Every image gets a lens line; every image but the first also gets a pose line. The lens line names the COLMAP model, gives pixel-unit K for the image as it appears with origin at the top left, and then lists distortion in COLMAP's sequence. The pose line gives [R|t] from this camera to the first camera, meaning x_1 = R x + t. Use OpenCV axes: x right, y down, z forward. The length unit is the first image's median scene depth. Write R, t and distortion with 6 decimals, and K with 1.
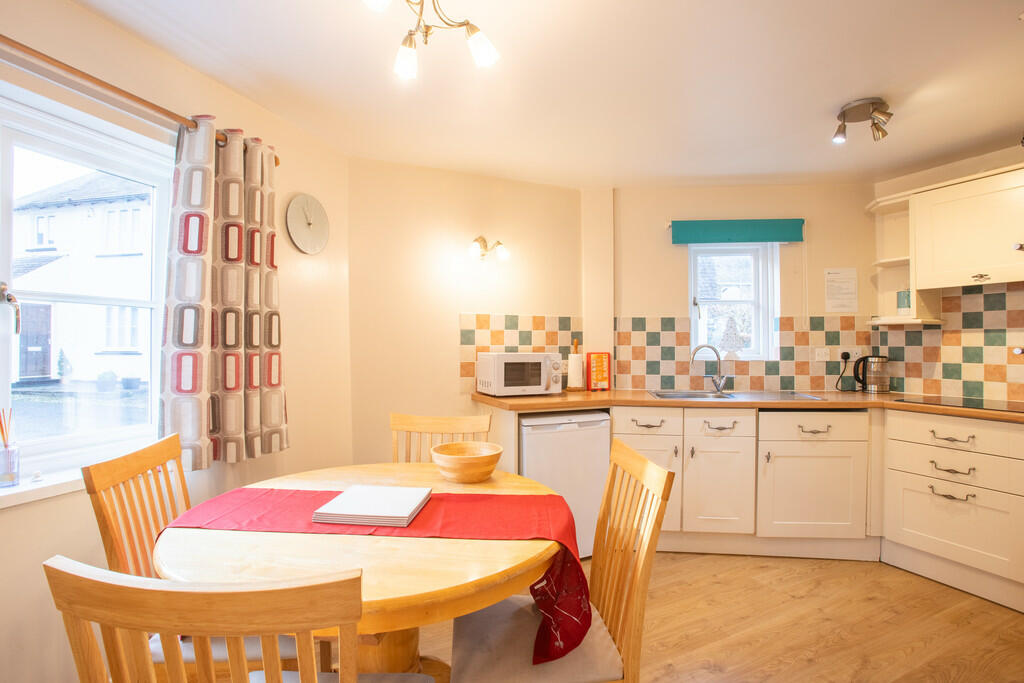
lens RADIAL K [[467.6, 0, 479.5], [0, 467.6, 341.3], [0, 0, 1]] dist [-0.033990, 0.000237]
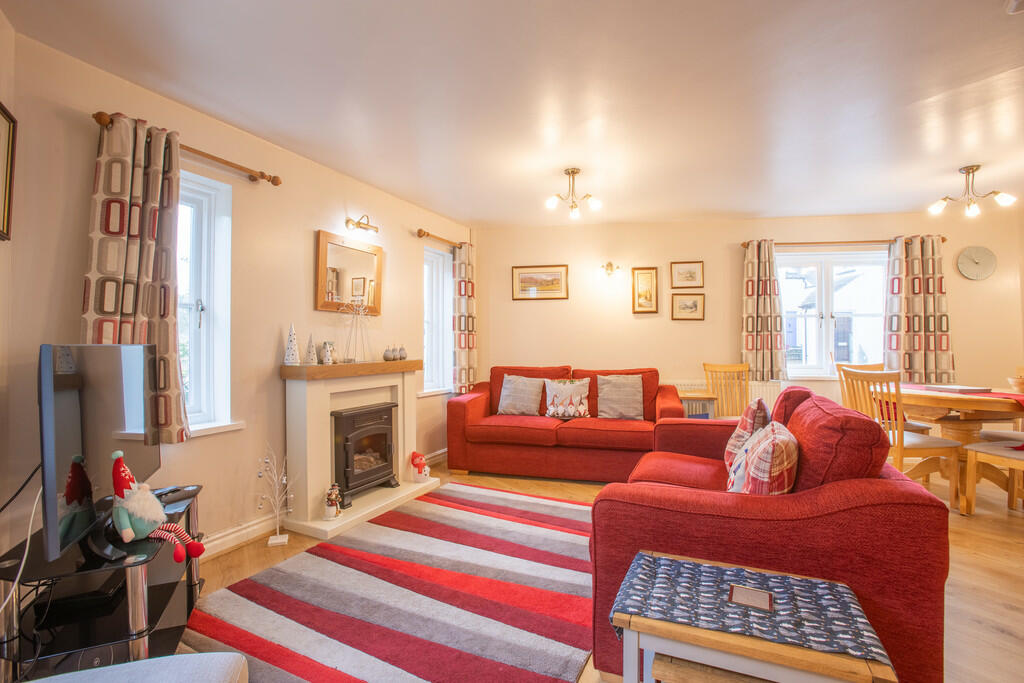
lens RADIAL K [[467.6, 0, 479.5], [0, 467.6, 341.3], [0, 0, 1]] dist [-0.033990, 0.000237]
pose [[0.119057, -0.009725, -0.992840, 1.399494], [0.004491, 0.999947, -0.009256, 0.069294], [0.992877, -0.003357, 0.119095, -1.382153]]
